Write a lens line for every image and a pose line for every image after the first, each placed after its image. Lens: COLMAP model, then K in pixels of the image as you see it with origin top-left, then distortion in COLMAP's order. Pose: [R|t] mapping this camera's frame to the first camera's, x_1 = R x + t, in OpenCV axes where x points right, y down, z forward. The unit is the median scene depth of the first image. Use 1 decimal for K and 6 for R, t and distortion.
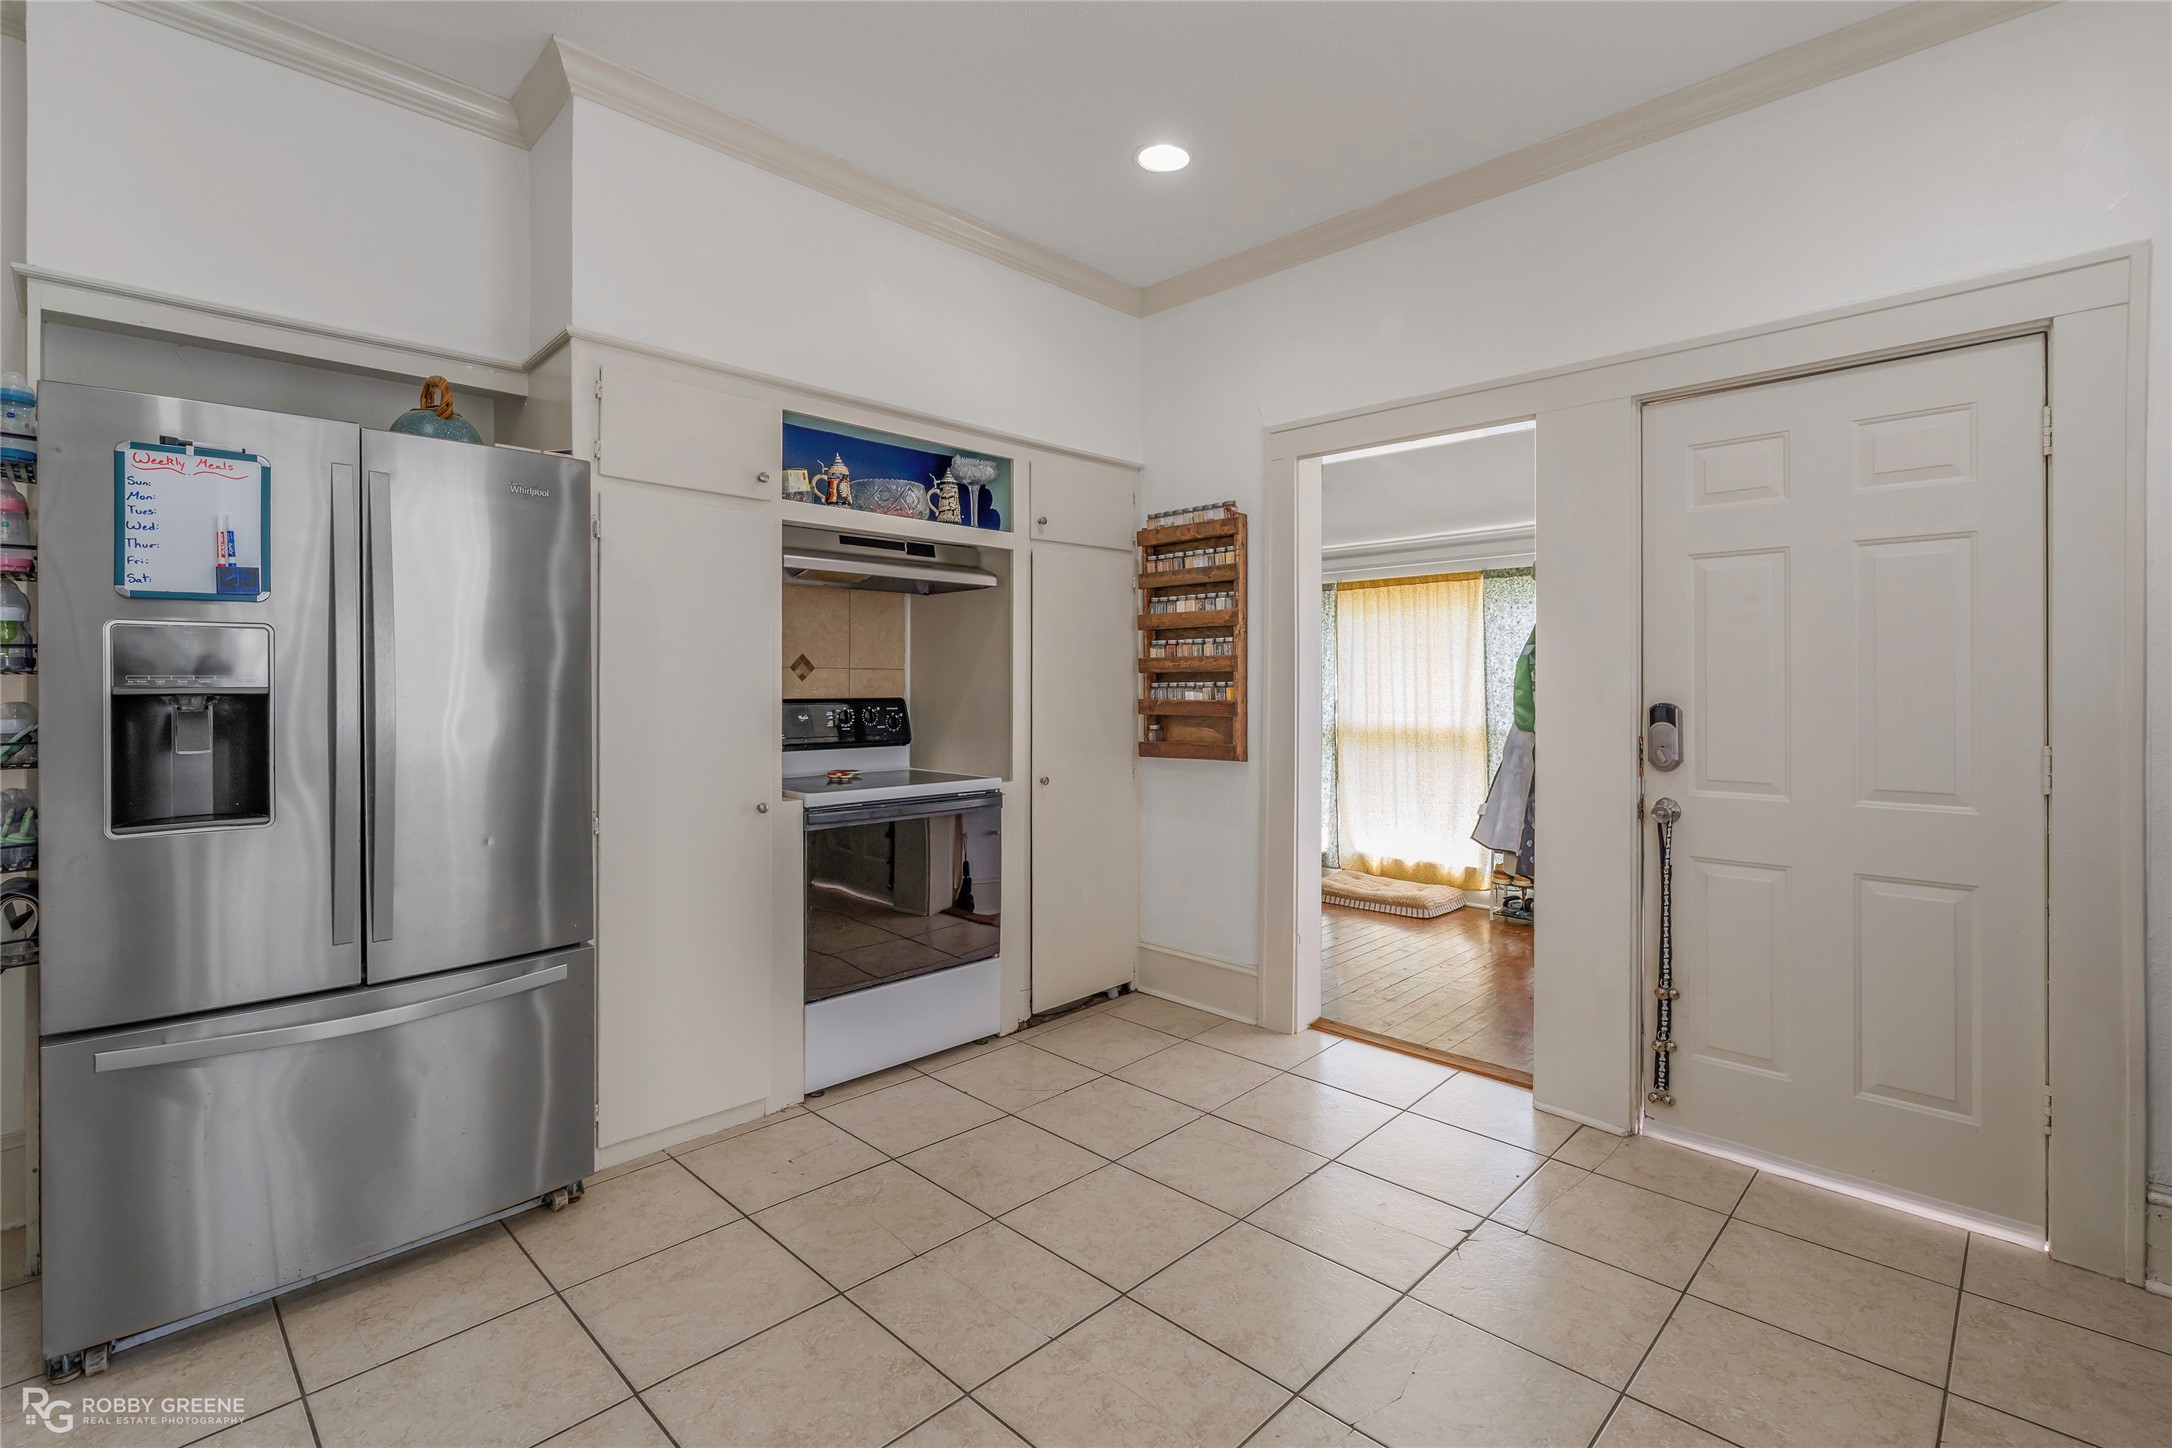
lens RADIAL K [[990.9, 0, 1089.5], [0, 990.9, 679.4], [0, 0, 1]] dist [-0.002679, 0.000533]
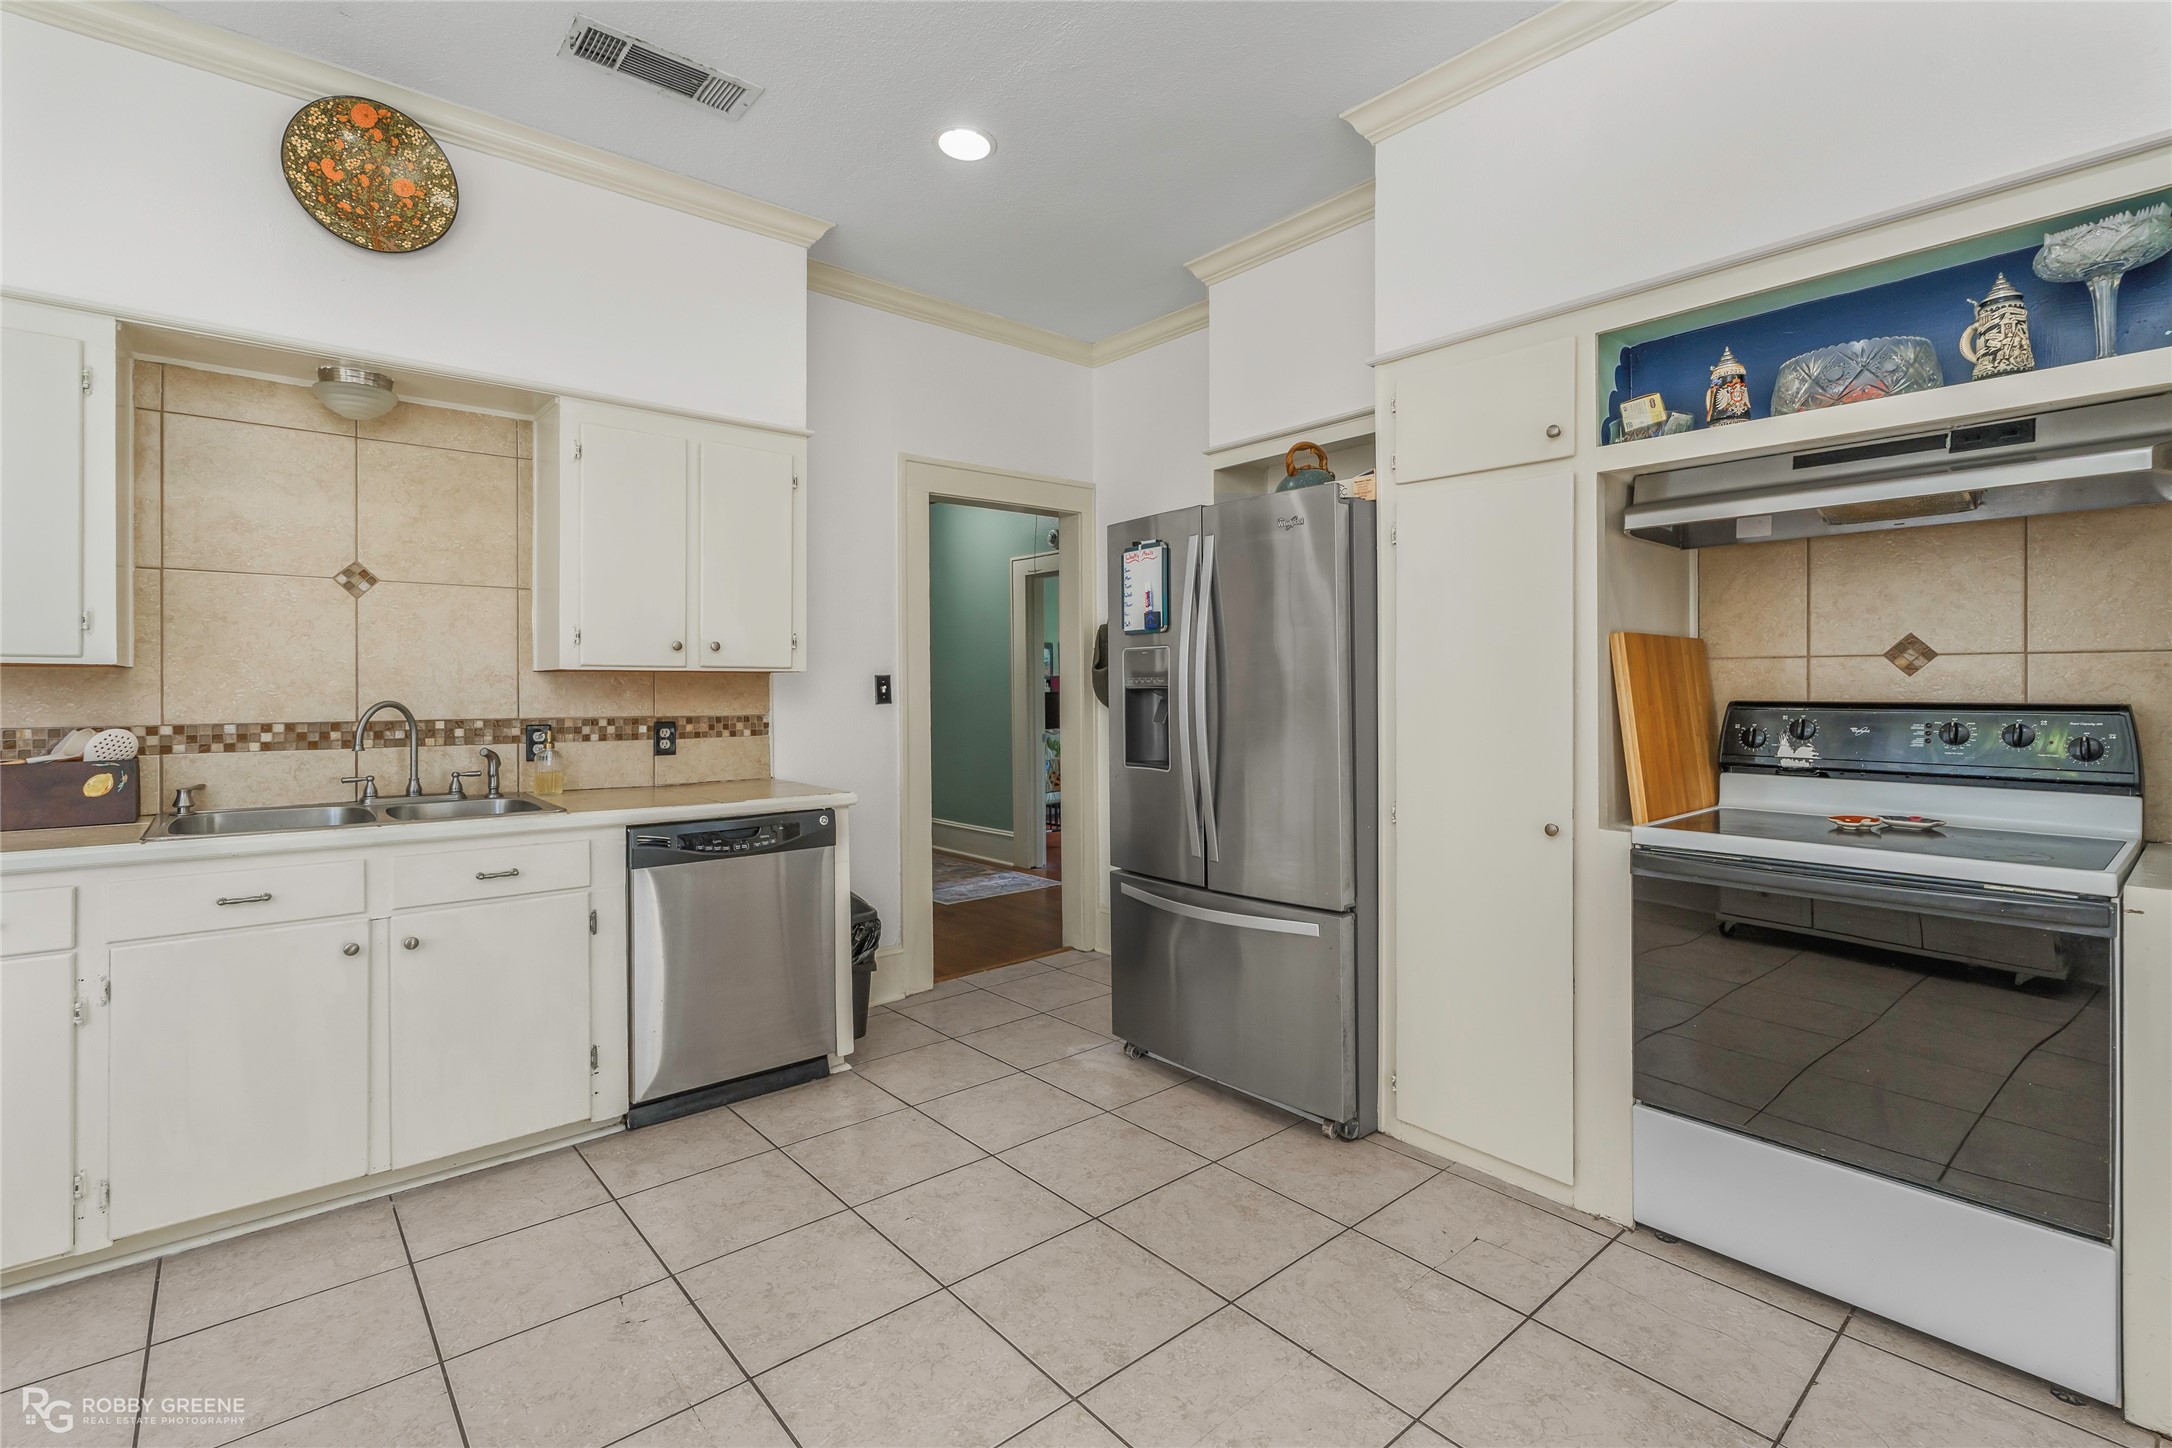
lens RADIAL K [[990.9, 0, 1073.3], [0, 990.9, 684.5], [0, 0, 1]] dist [-0.002679, 0.000533]
pose [[-0.093124, 0.001205, -0.995654, 0.546040], [0.007935, 0.999968, 0.000469, 0.004037], [0.995623, -0.007856, -0.093130, 0.693729]]
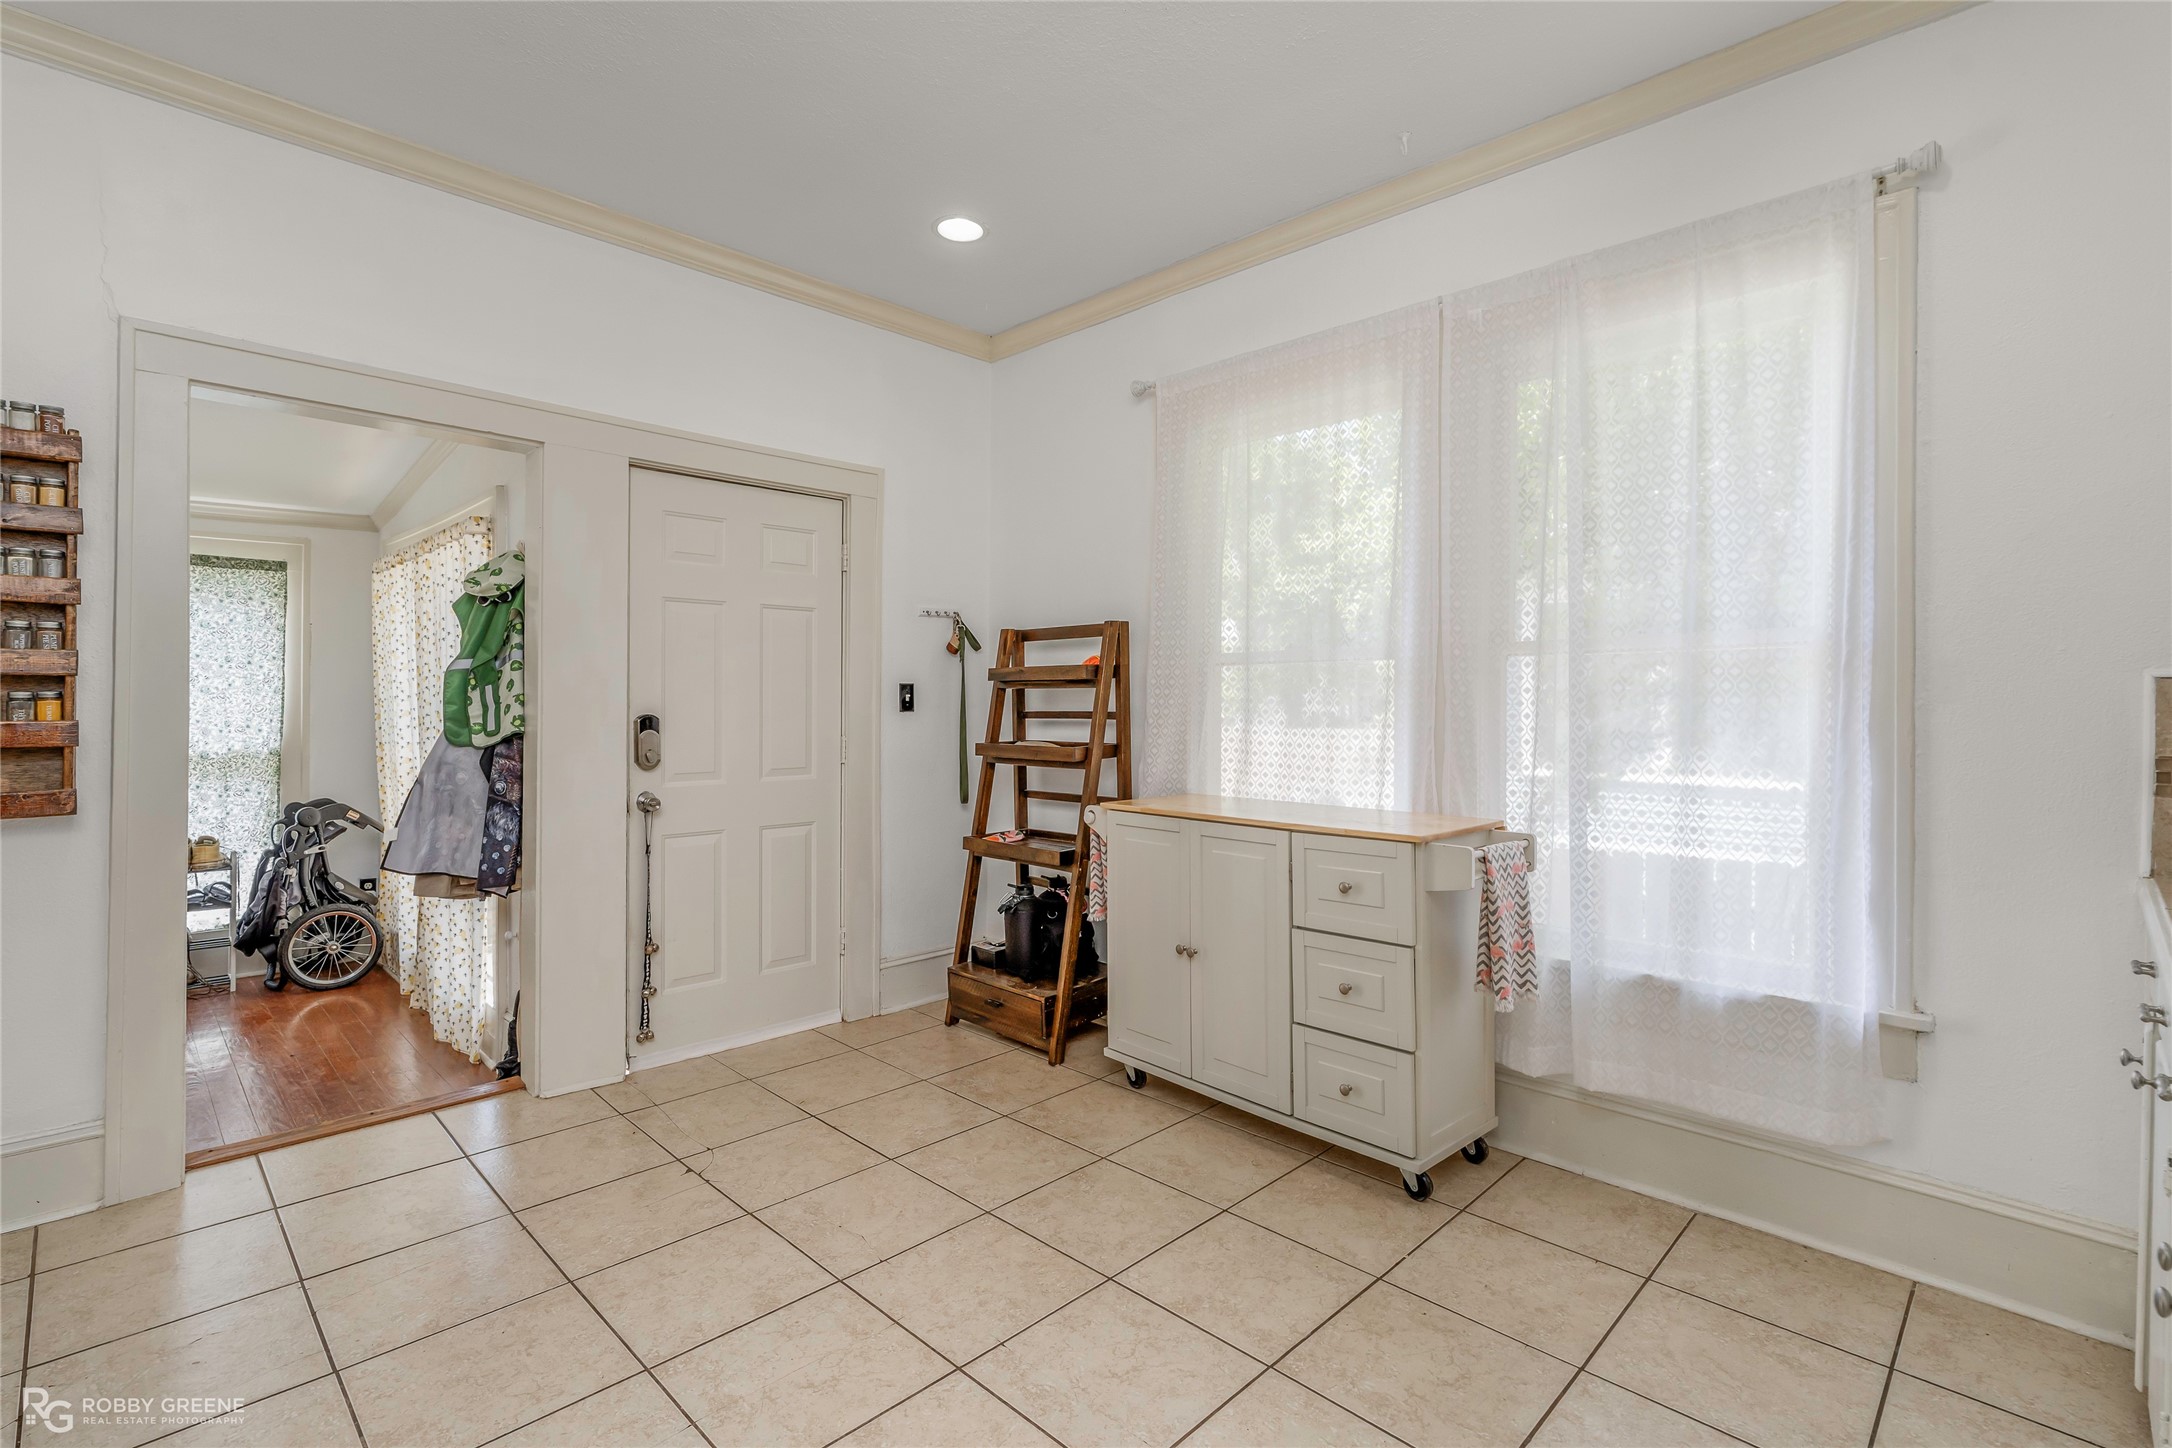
lens RADIAL K [[990.9, 0, 1087.4], [0, 990.9, 714.4], [0, 0, 1]] dist [-0.002679, 0.000533]
pose [[0.012281, -0.013125, 0.999838, -0.637338], [-0.012146, 0.999838, 0.013274, 0.000089], [-0.999851, -0.012307, 0.012120, 0.435531]]
